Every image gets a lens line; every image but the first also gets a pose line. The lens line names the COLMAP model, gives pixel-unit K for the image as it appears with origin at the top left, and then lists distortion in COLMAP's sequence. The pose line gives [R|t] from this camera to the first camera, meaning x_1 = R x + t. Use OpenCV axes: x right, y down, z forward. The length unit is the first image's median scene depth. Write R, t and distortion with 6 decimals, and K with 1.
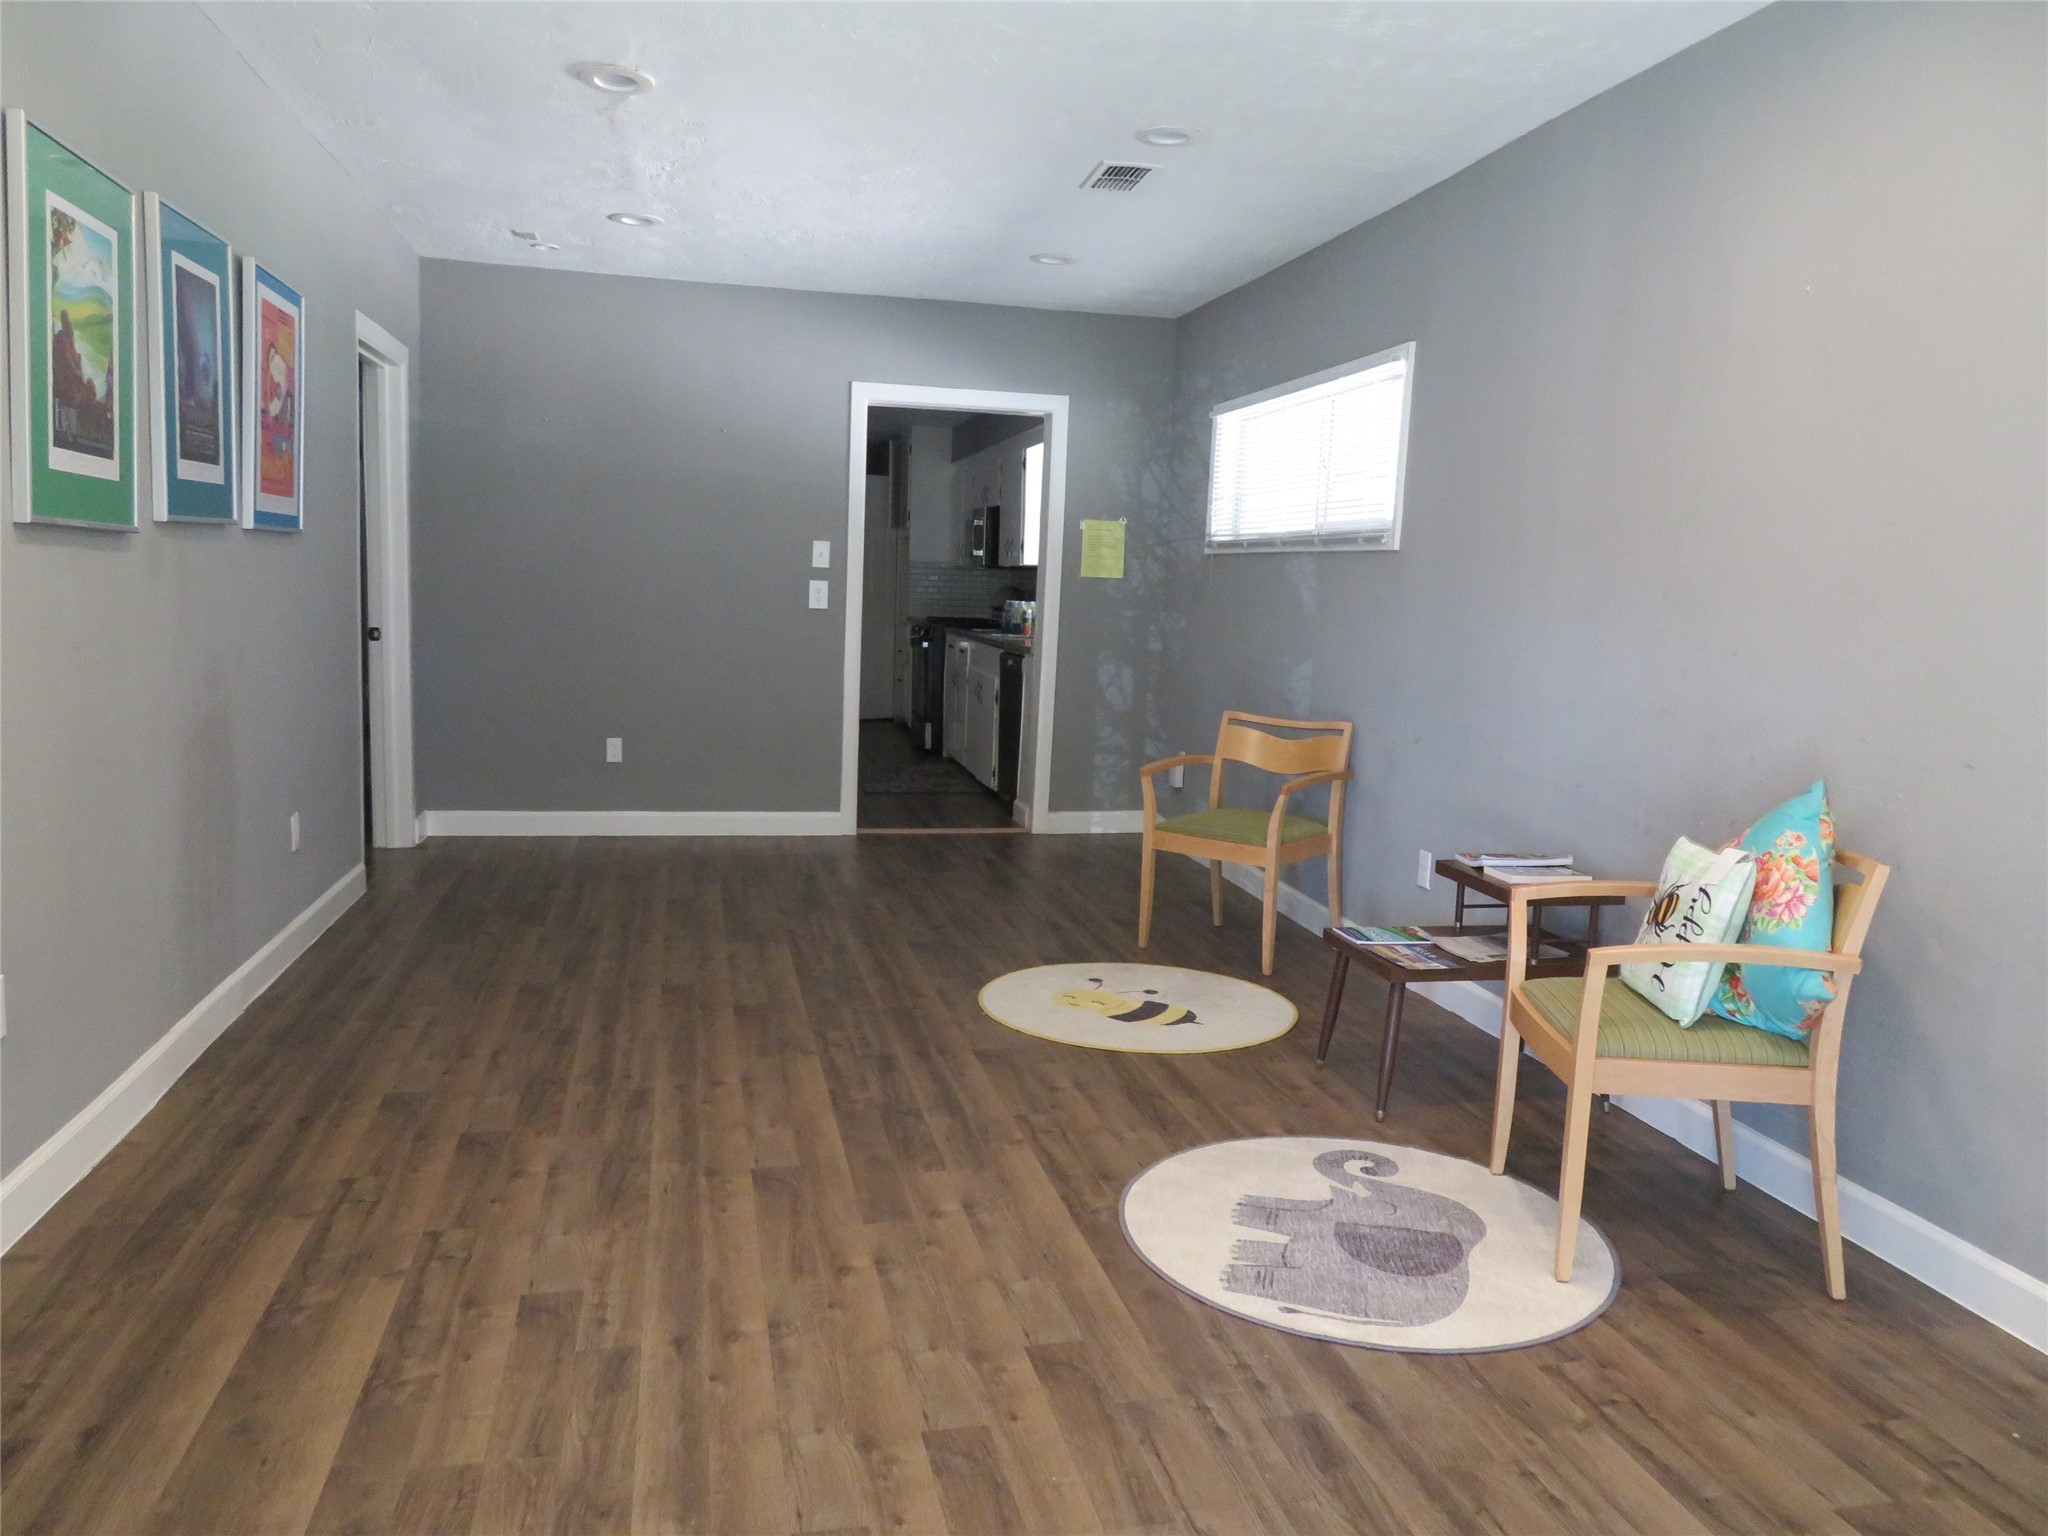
lens RADIAL K [[1486.7, 0, 1029.4], [0, 1486.7, 765.9], [0, 0, 1]] dist [-0.019650, 0.006757]
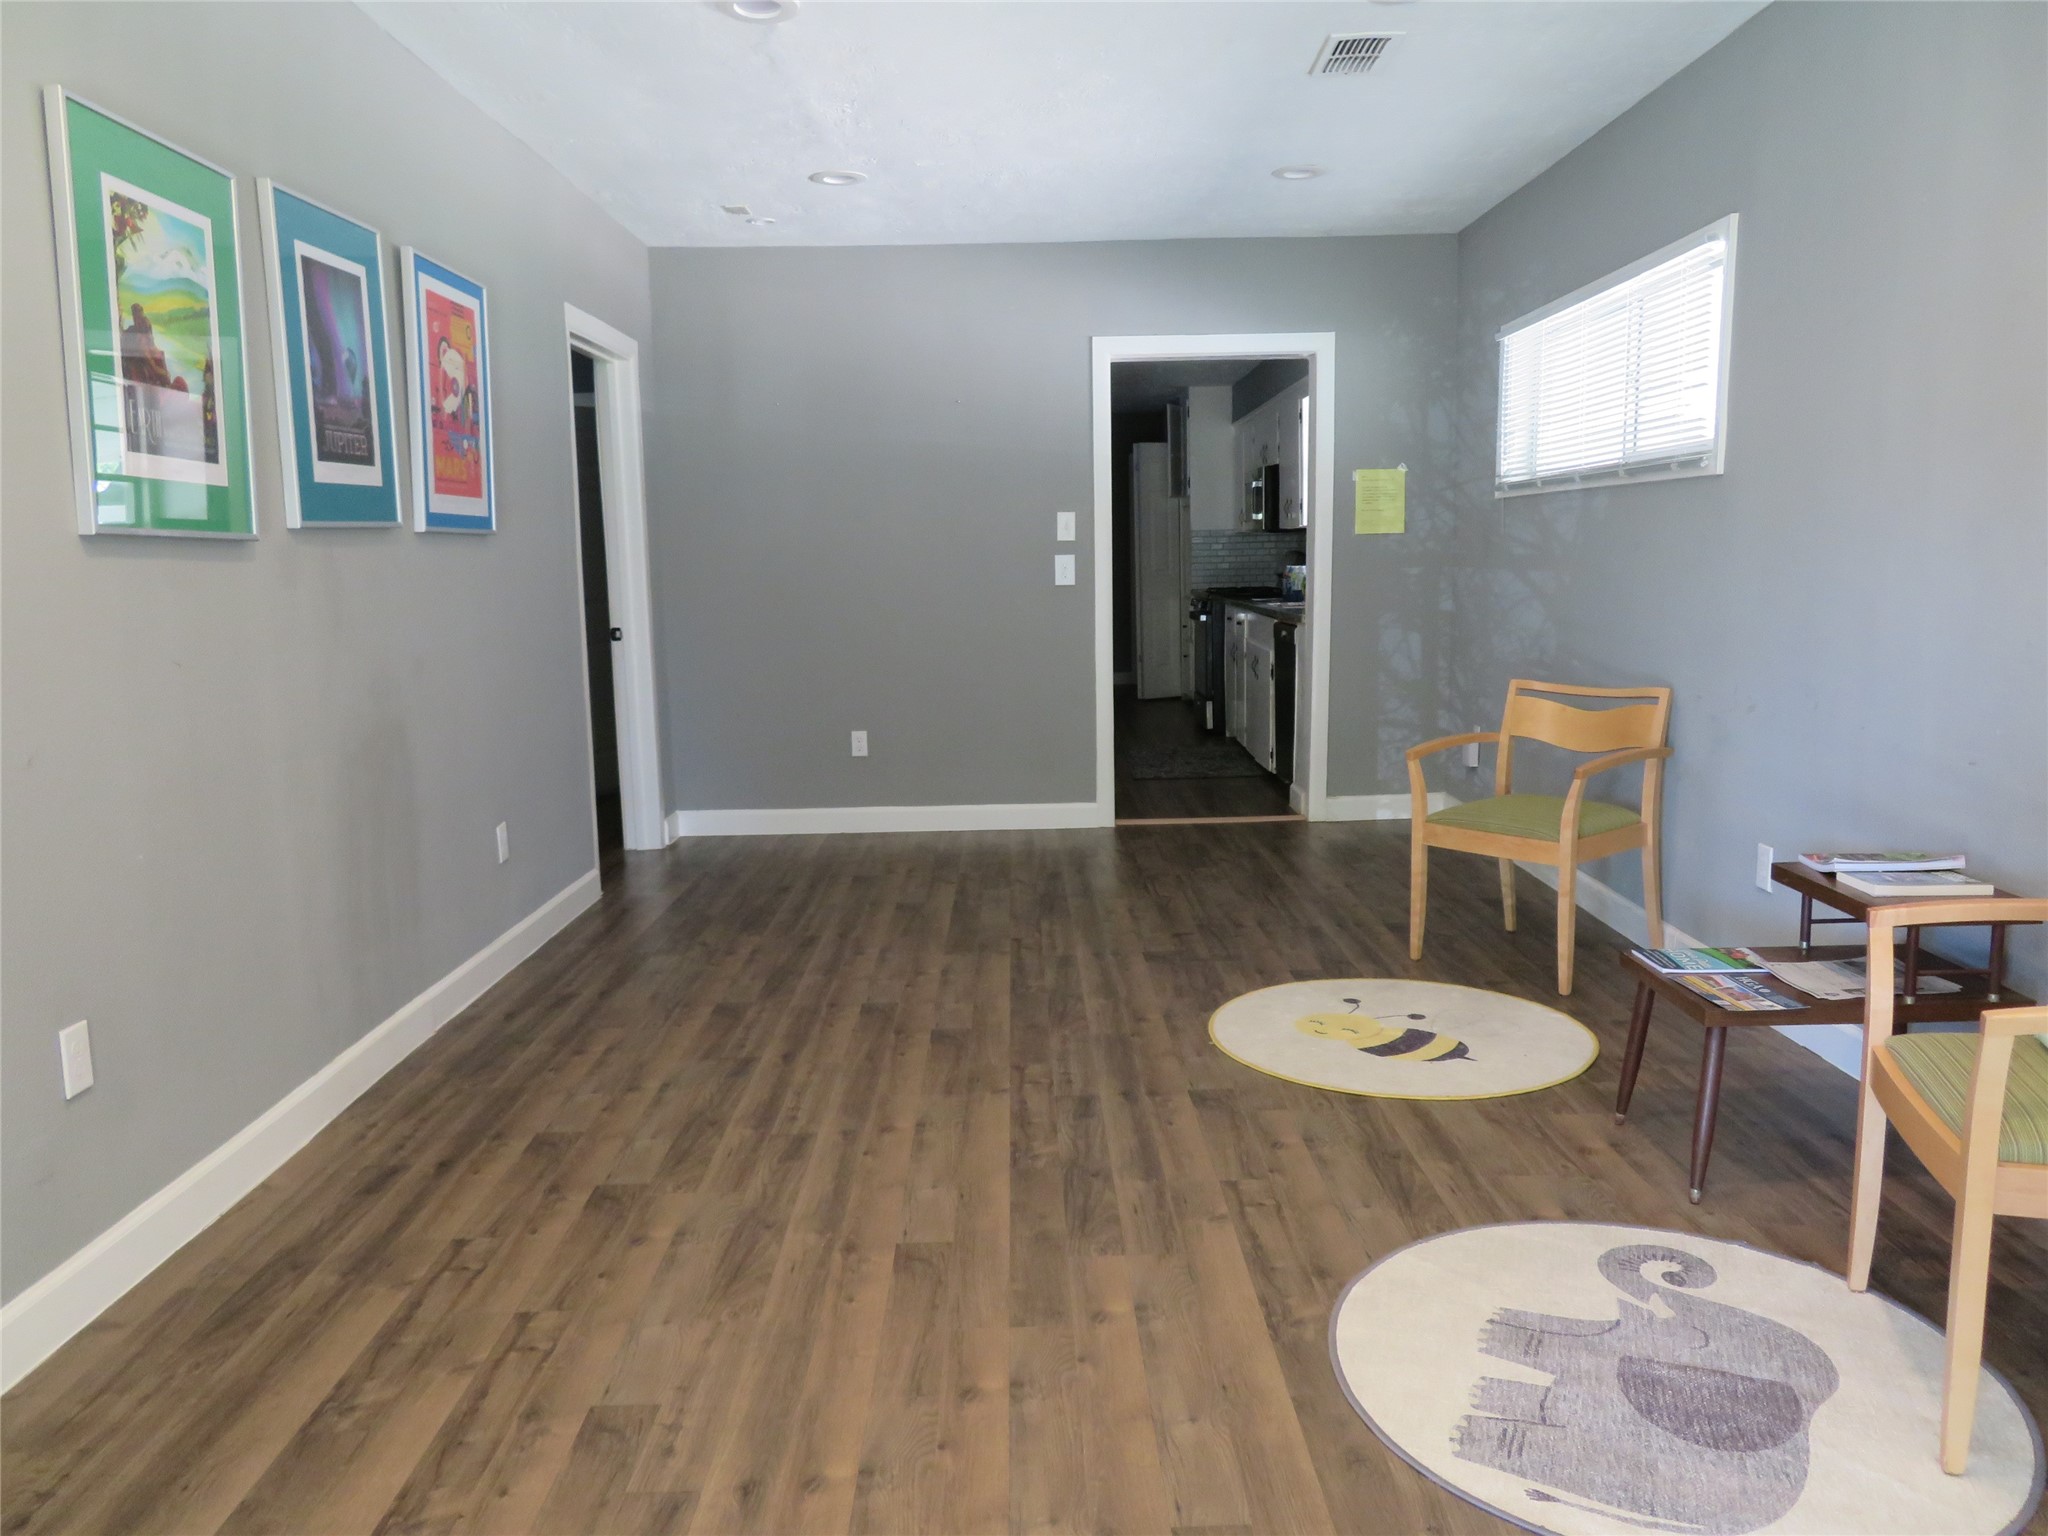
lens RADIAL K [[1486.7, 0, 1018.0], [0, 1486.7, 765.7], [0, 0, 1]] dist [-0.019650, 0.006757]
pose [[0.974070, -0.026363, -0.224707, 0.064150], [0.029932, 0.999474, 0.012493, -0.009380], [0.224260, -0.018895, 0.974346, 0.153333]]
